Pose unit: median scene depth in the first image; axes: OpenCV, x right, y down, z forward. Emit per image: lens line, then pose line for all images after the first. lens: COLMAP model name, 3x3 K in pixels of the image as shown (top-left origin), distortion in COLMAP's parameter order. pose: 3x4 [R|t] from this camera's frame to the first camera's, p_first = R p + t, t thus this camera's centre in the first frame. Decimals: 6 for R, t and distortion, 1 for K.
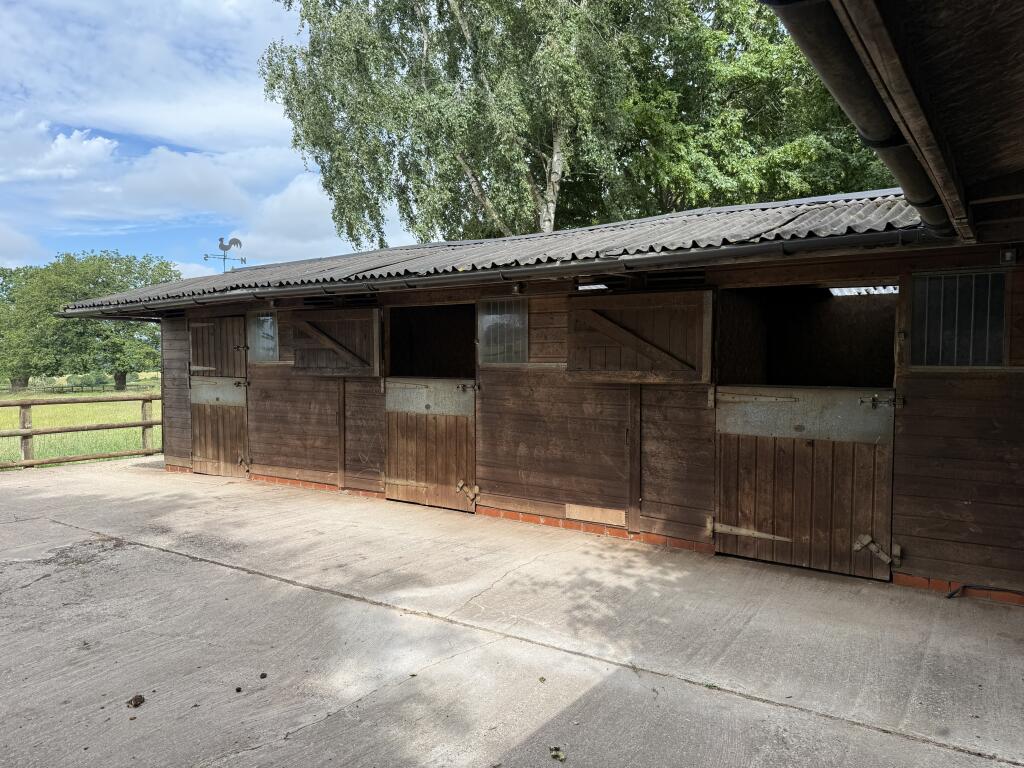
lens RADIAL K [[718.7, 0, 512.0], [0, 718.7, 384.0], [0, 0, 1]] dist [-0.004483, -0.002841]
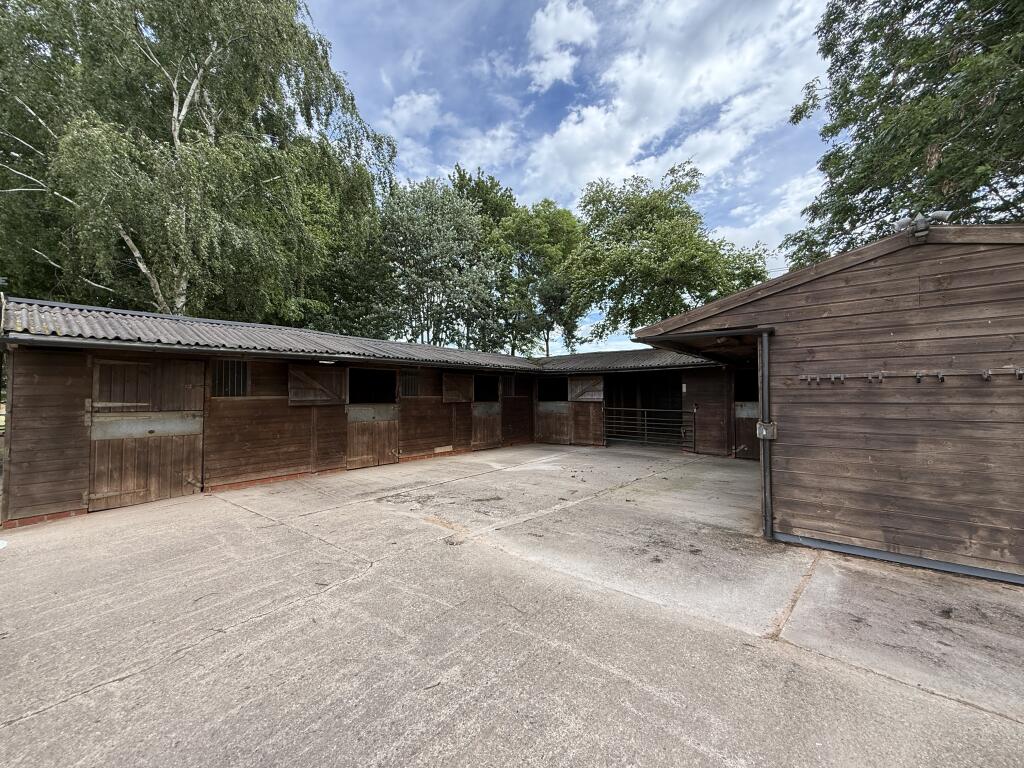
lens RADIAL K [[403.9, 0, 512.0], [0, 403.9, 384.0], [0, 0, 1]] dist [-0.001136, -0.000124]
pose [[0.081010, 0.036076, 0.996060, -1.437731], [0.052670, 0.997793, -0.040423, 0.002872], [-0.995321, 0.055737, 0.078931, 0.580913]]
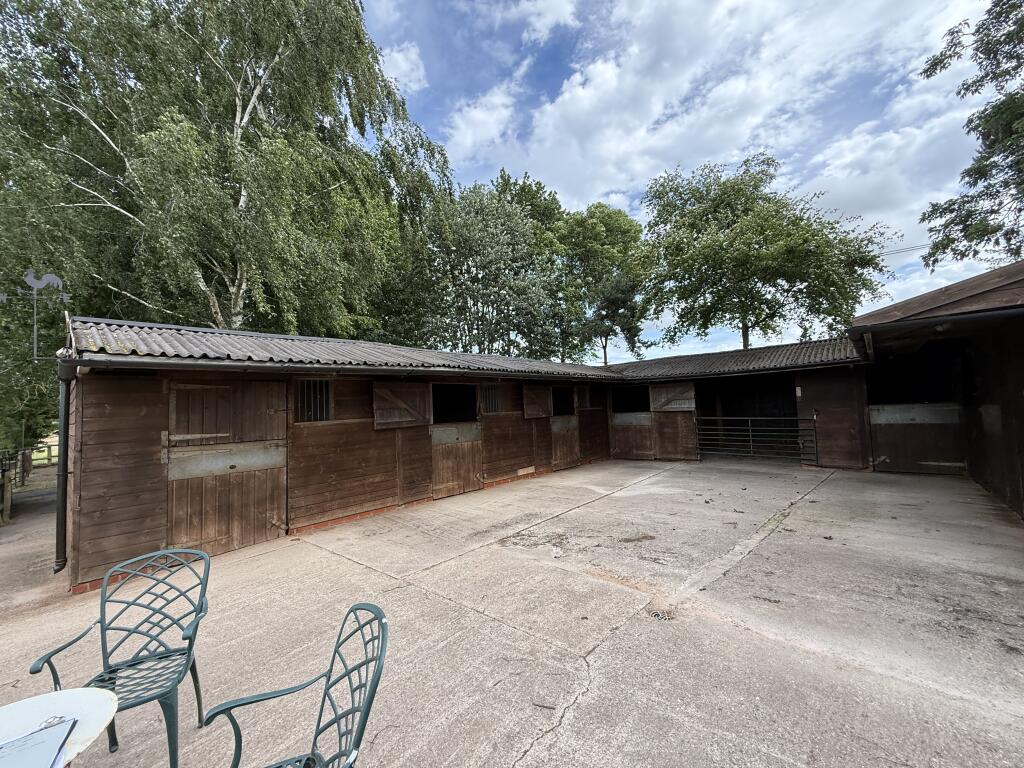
lens RADIAL K [[403.9, 0, 512.0], [0, 403.9, 384.0], [0, 0, 1]] dist [-0.001136, -0.000124]
pose [[0.132785, 0.061442, 0.989239, -1.296984], [0.089054, 0.993300, -0.073648, -0.022112], [-0.987136, 0.097875, 0.126424, 0.825536]]
